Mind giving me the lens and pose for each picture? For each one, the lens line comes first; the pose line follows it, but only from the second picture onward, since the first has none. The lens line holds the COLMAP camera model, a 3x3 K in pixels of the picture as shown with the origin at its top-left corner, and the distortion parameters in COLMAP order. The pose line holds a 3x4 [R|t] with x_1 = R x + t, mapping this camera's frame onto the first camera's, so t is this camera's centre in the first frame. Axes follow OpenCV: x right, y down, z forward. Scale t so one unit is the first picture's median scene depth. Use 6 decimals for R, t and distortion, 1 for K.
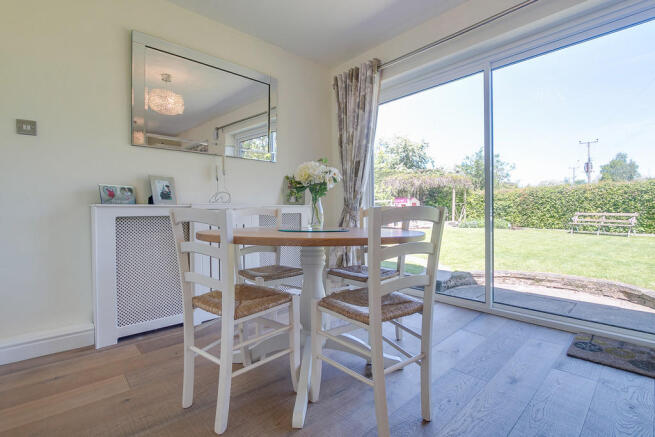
lens RADIAL K [[308.6, 0, 326.8], [0, 308.6, 214.6], [0, 0, 1]] dist [-0.015615, -0.000354]
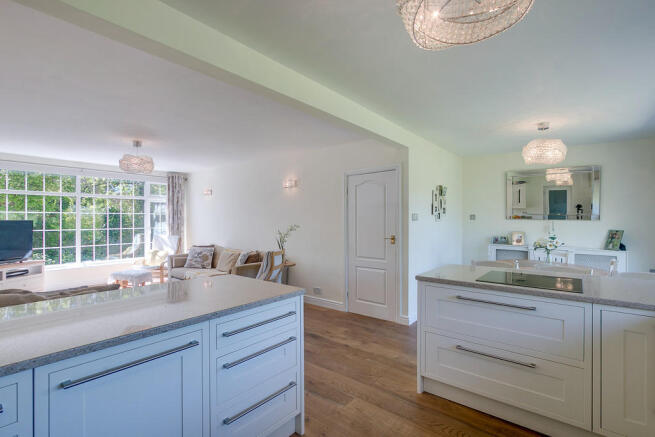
lens RADIAL K [[308.6, 0, 326.4], [0, 308.6, 218.5], [0, 0, 1]] dist [-0.015615, -0.000354]
pose [[0.130380, 0.011249, -0.991400, 1.611260], [-0.026184, 0.999626, 0.007899, -0.217220], [0.991118, 0.024929, 0.130626, -0.743168]]
